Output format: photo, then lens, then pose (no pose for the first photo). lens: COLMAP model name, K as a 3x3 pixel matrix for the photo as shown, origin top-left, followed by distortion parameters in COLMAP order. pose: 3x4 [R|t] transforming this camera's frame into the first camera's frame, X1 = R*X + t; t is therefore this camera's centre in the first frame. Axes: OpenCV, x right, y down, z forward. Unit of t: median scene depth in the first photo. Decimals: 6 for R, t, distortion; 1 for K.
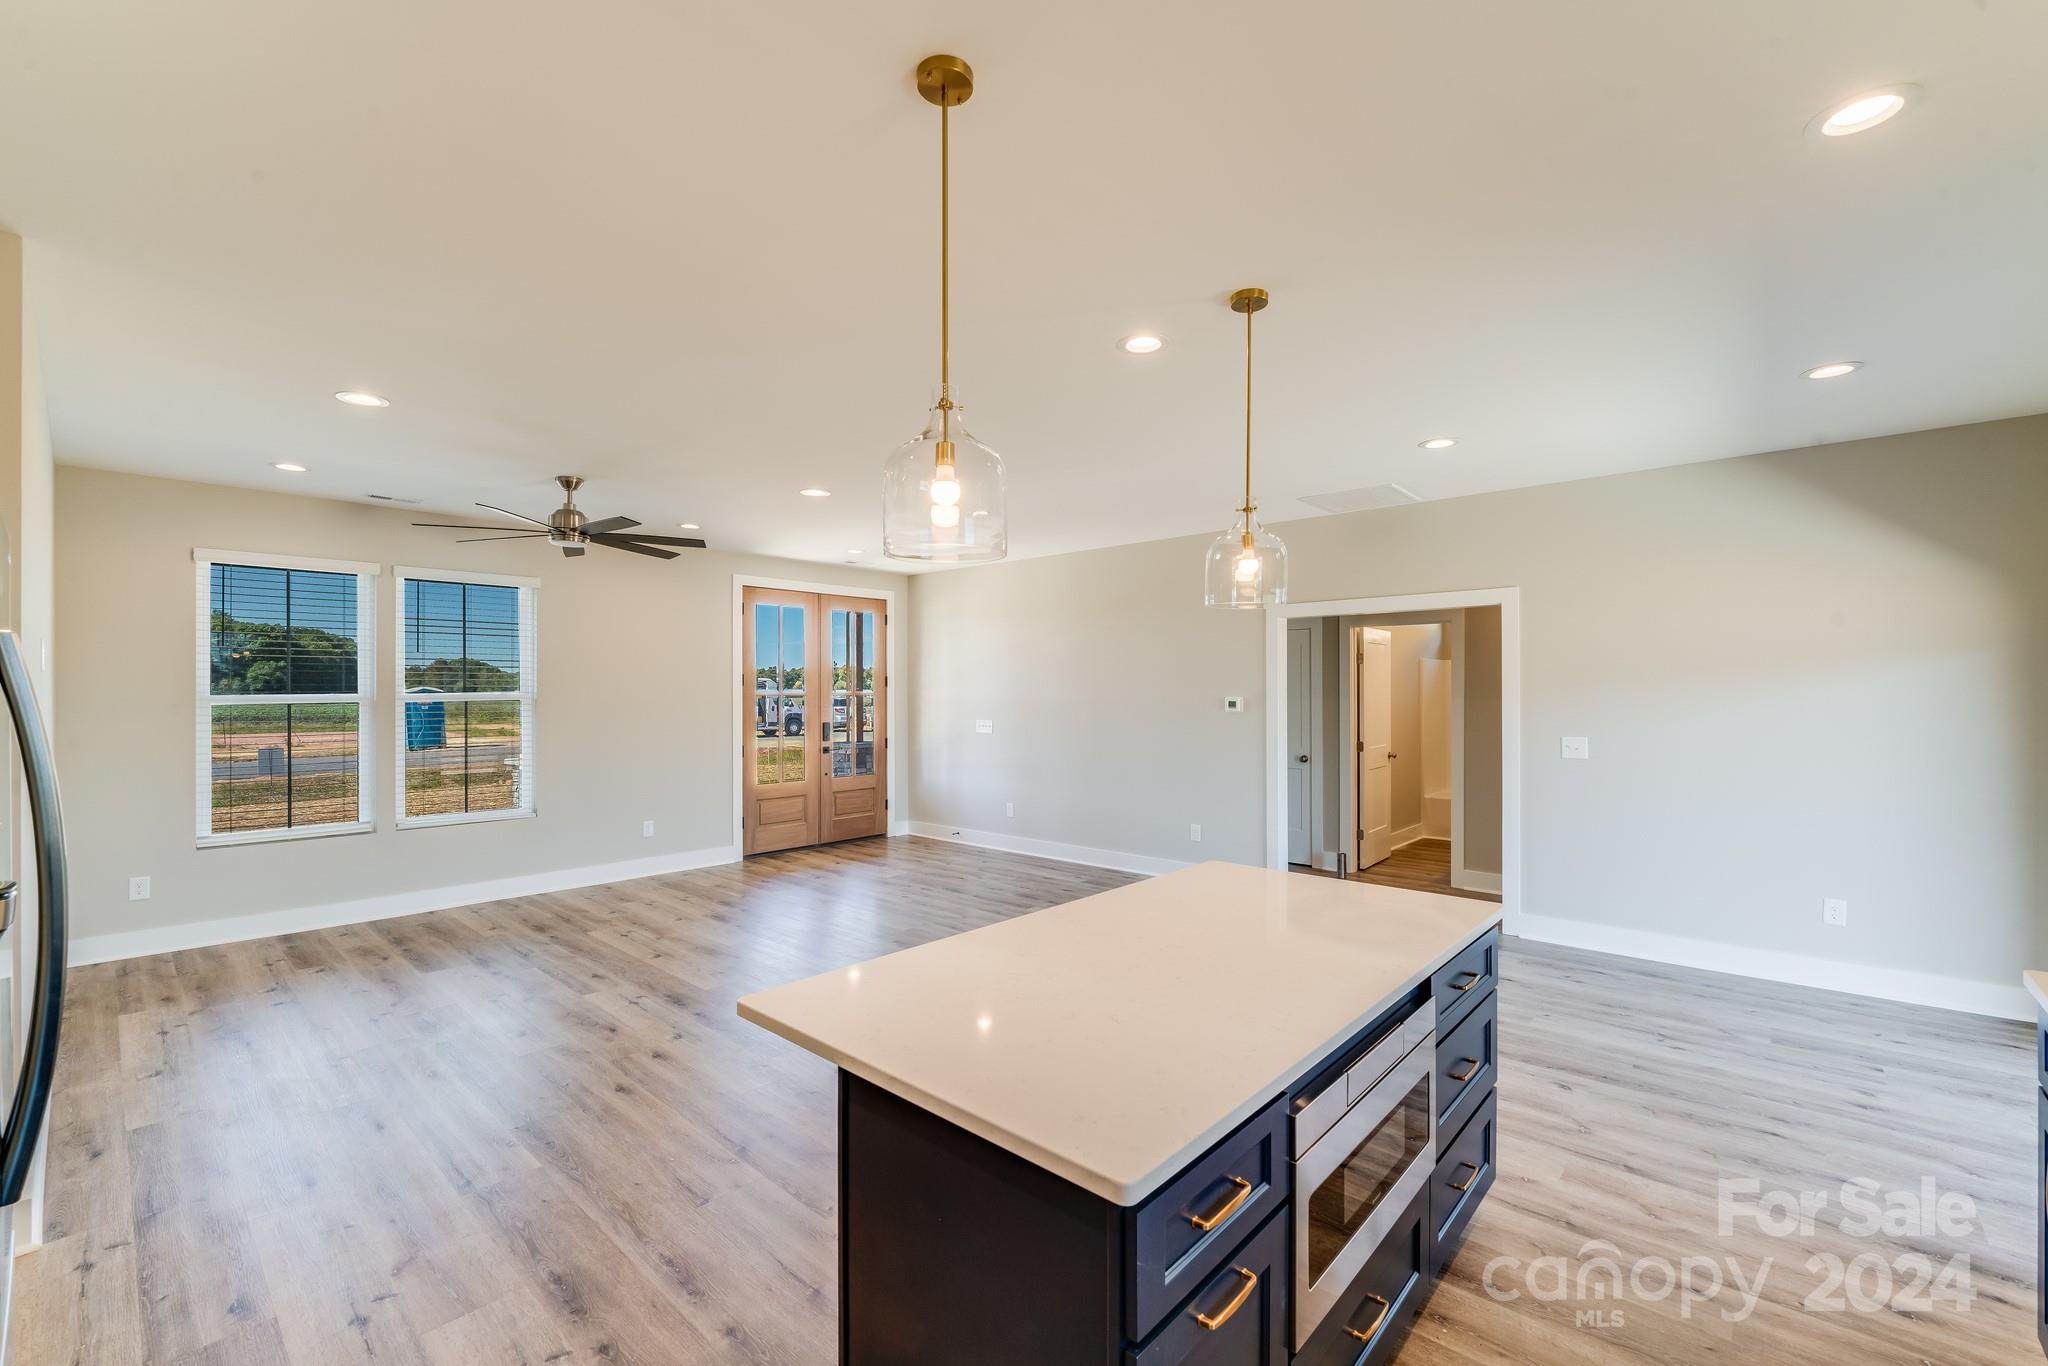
lens RADIAL K [[837.8, 0, 1024.0], [0, 837.8, 683.0], [0, 0, 1]] dist [-0.006379, 0.000120]
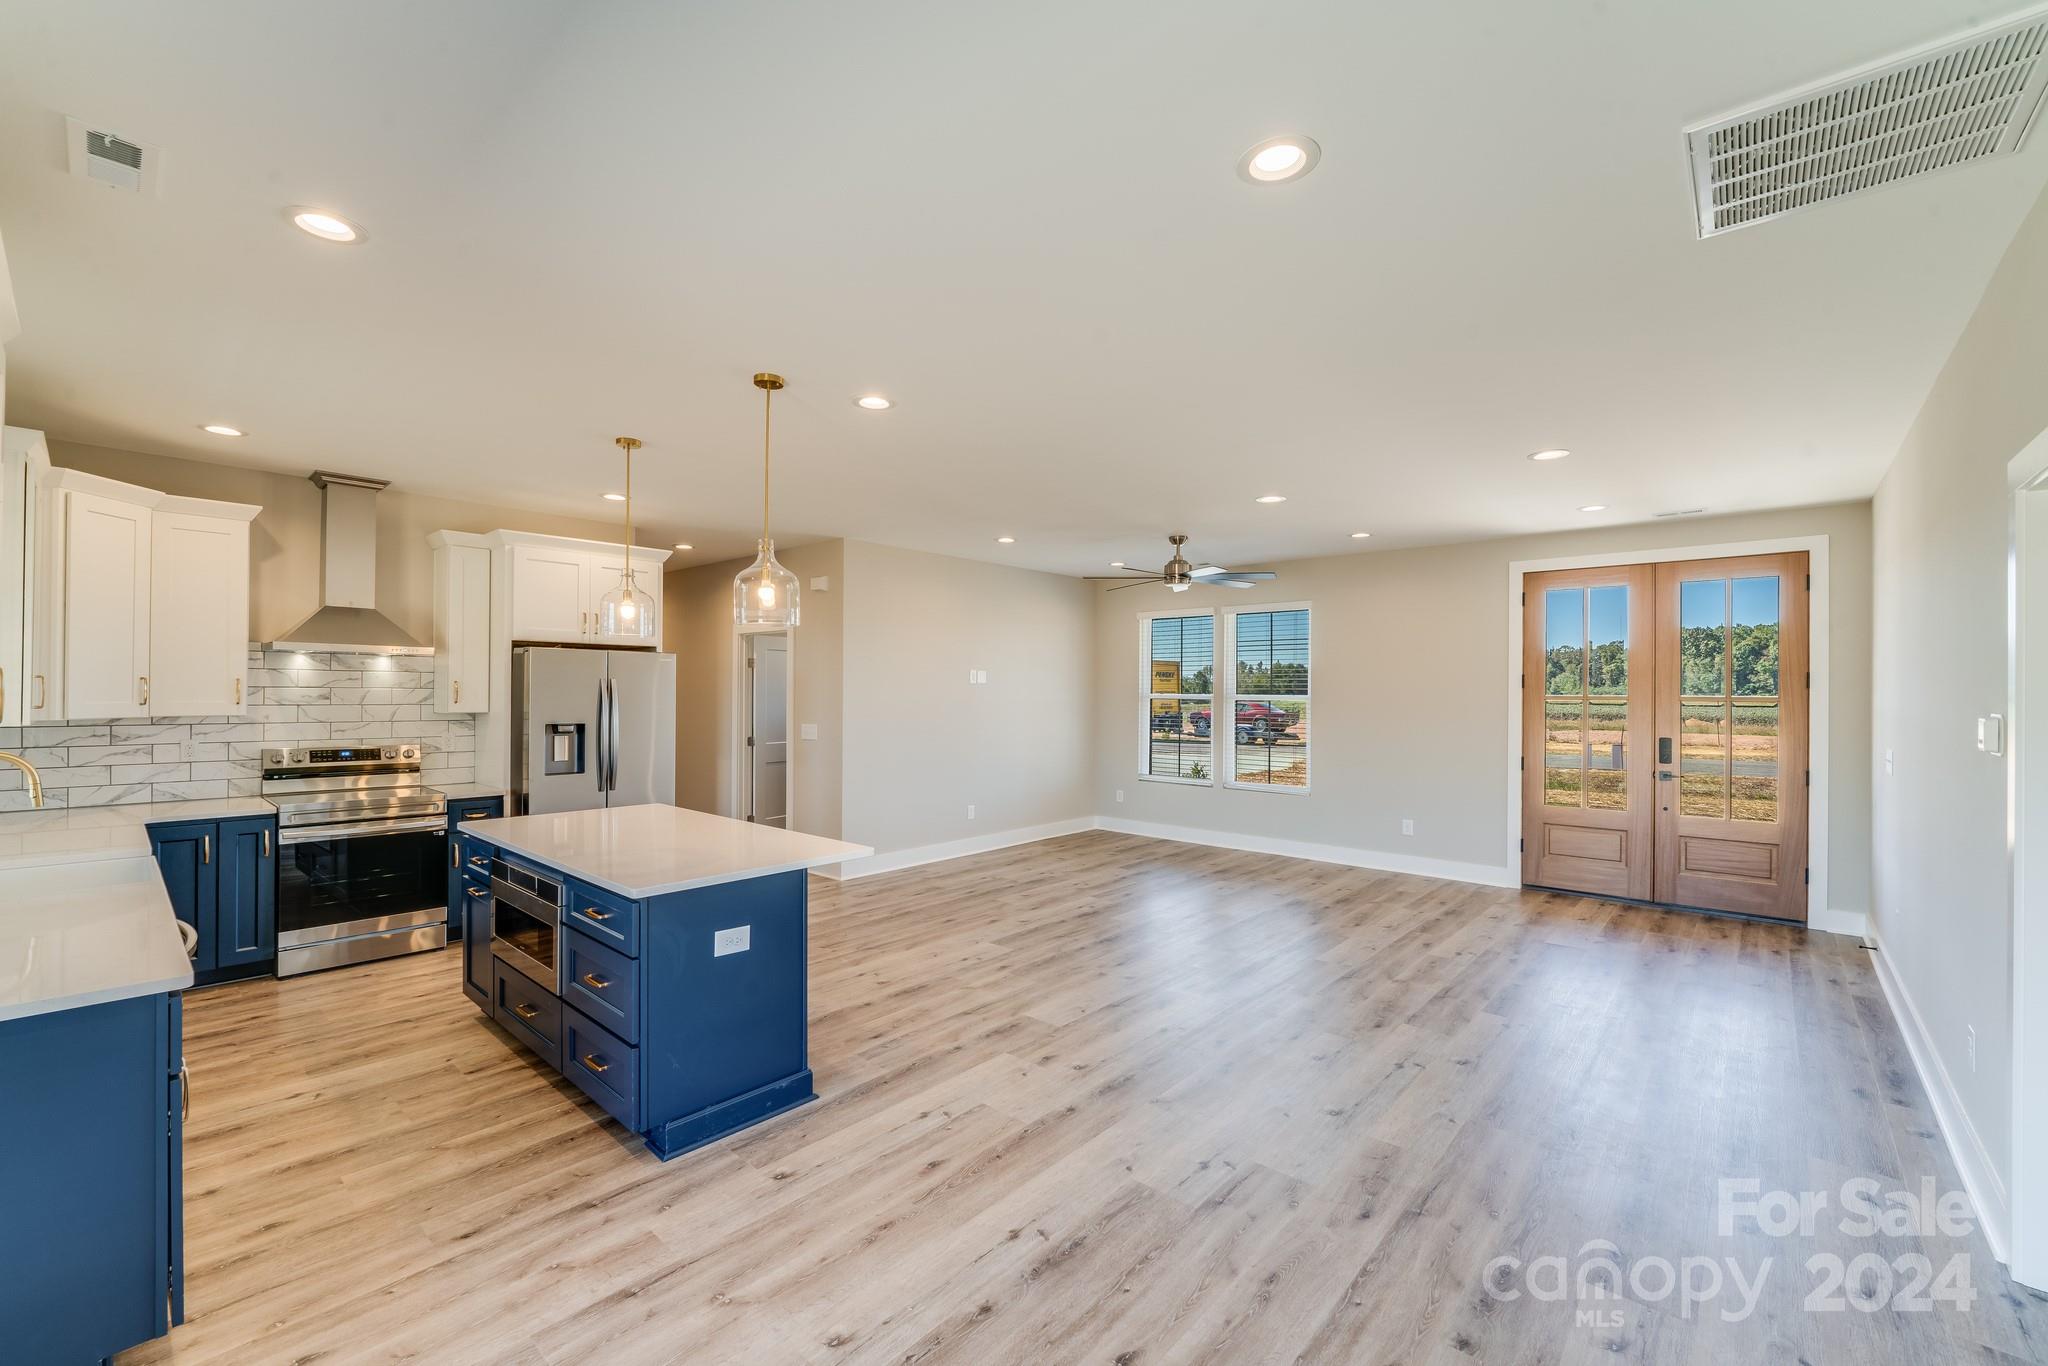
lens RADIAL K [[837.8, 0, 1024.0], [0, 837.8, 683.0], [0, 0, 1]] dist [-0.006379, 0.000120]
pose [[0.014791, -0.009857, -0.999842, 0.603050], [0.004877, 0.999940, -0.009785, 0.004549], [0.999879, -0.004731, 0.014838, 0.538859]]
